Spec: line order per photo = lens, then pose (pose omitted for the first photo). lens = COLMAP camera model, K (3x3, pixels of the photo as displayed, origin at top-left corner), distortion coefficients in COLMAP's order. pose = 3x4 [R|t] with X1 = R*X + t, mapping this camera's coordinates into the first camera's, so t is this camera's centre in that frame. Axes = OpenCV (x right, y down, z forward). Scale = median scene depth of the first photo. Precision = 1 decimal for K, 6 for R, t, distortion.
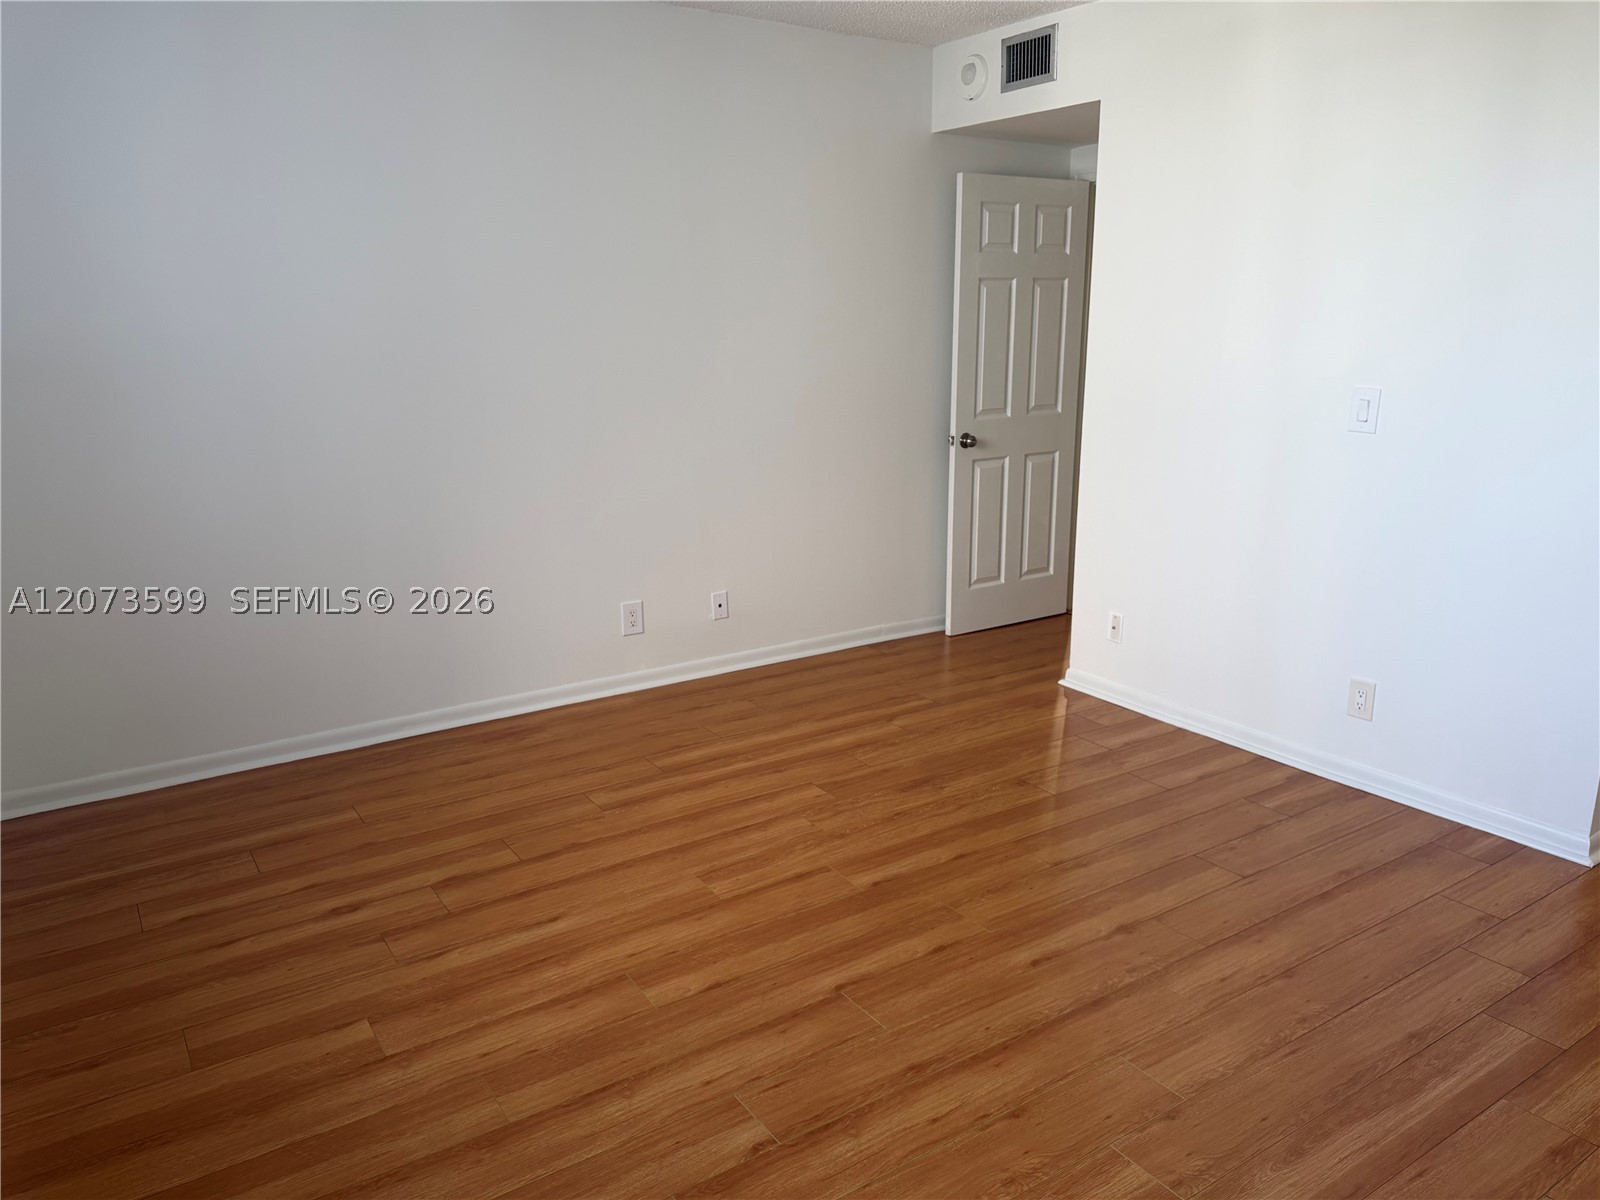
lens RADIAL K [[1124.2, 0, 797.6], [0, 1124.2, 599.3], [0, 0, 1]] dist [0.052487, -0.079908]
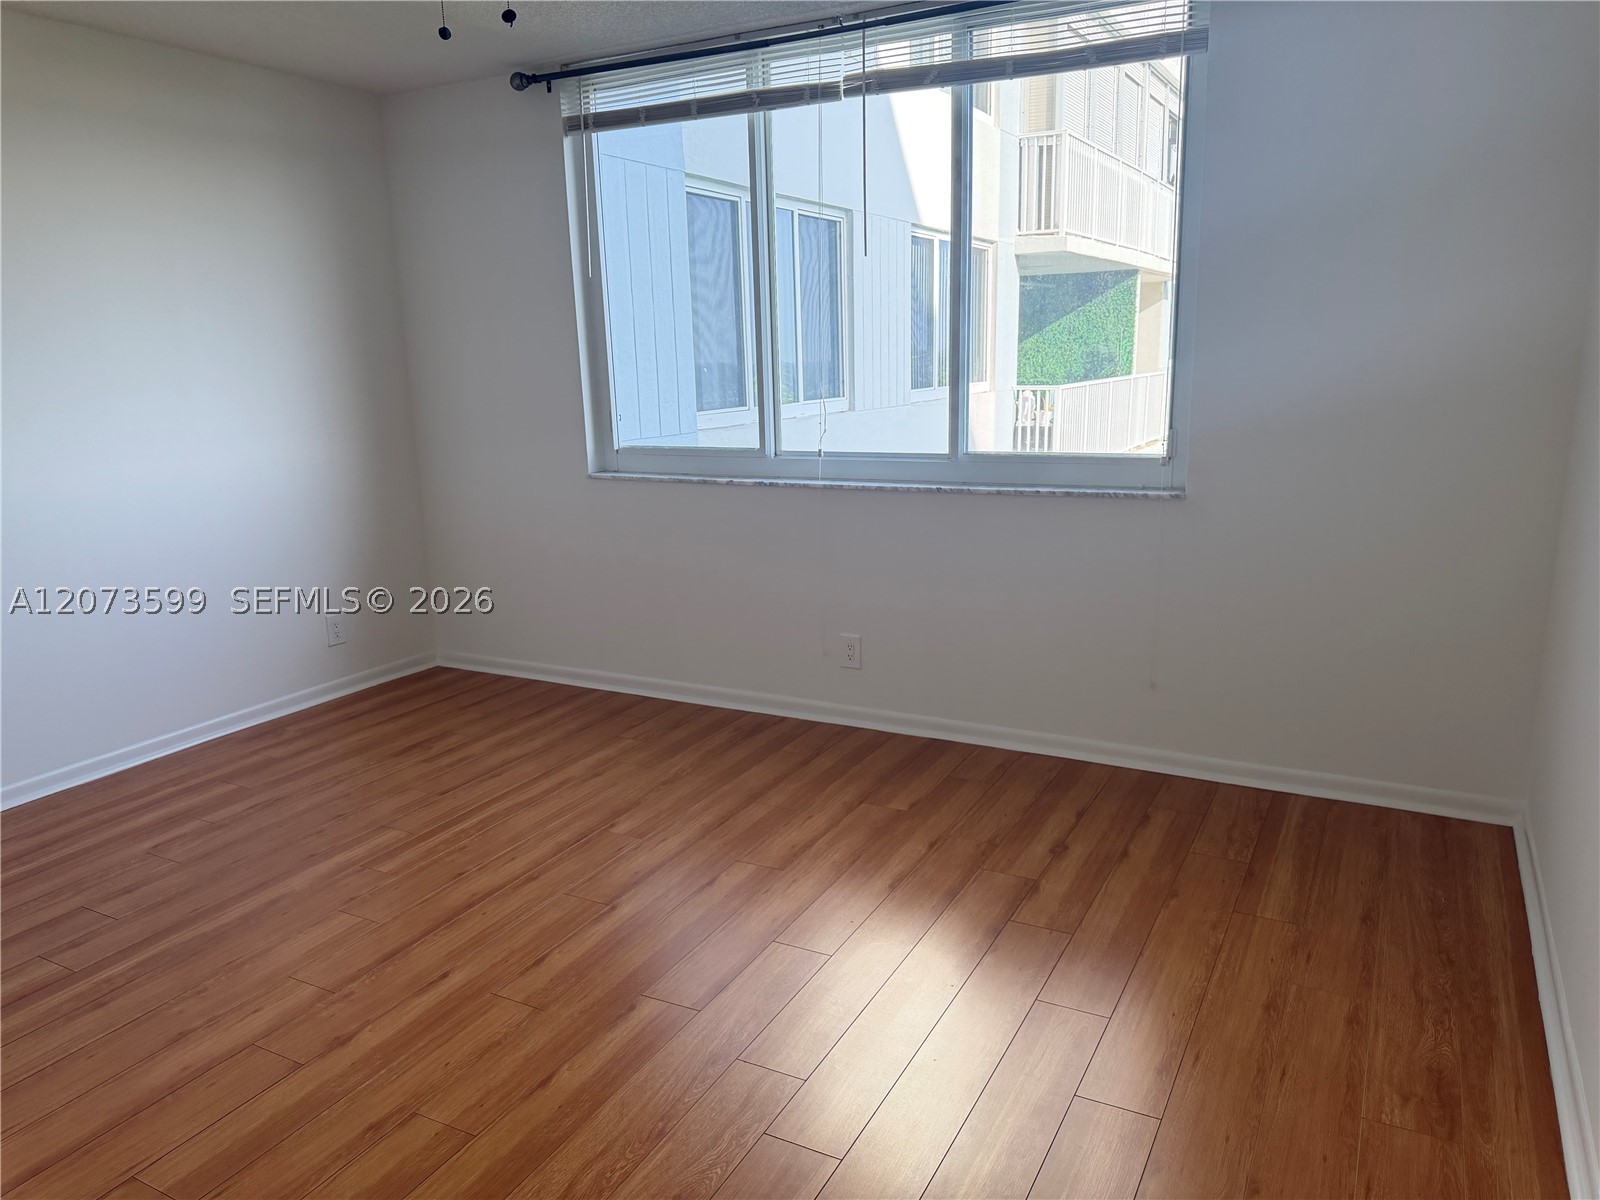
lens RADIAL K [[1126.5, 0, 798.0], [0, 1126.5, 602.0], [0, 0, 1]] dist [0.090120, -0.119706]
pose [[-0.884165, 0.134016, -0.447540, 0.295729], [-0.077891, 0.902274, 0.424069, -0.392727], [0.460636, 0.409806, -0.787320, 1.568126]]
